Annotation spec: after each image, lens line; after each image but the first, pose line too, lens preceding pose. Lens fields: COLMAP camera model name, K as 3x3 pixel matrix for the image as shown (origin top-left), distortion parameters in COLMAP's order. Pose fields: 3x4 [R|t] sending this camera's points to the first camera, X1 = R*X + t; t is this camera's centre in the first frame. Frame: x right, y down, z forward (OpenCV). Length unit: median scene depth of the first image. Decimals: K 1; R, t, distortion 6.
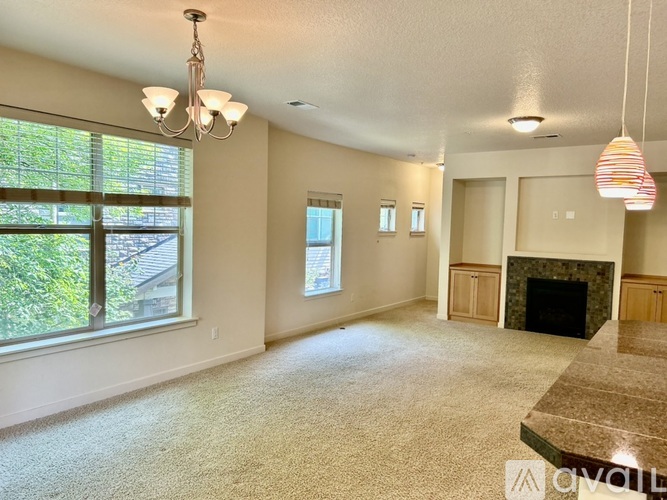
lens RADIAL K [[499.8, 0, 333.5], [0, 499.8, 250.0], [0, 0, 1]] dist [-0.004115, -0.002463]
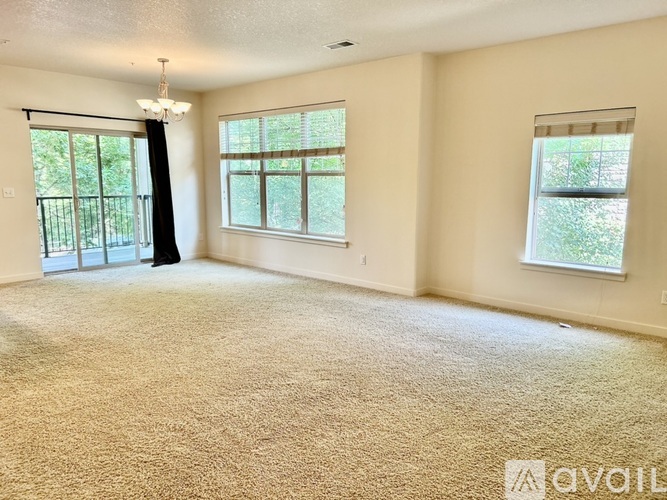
lens RADIAL K [[499.8, 0, 333.5], [0, 499.8, 250.0], [0, 0, 1]] dist [-0.004115, -0.002463]
pose [[-0.103683, 0.131956, -0.985818, 1.175956], [-0.043677, 0.989600, 0.137056, -0.022812], [0.993651, 0.057268, -0.096842, 1.315546]]
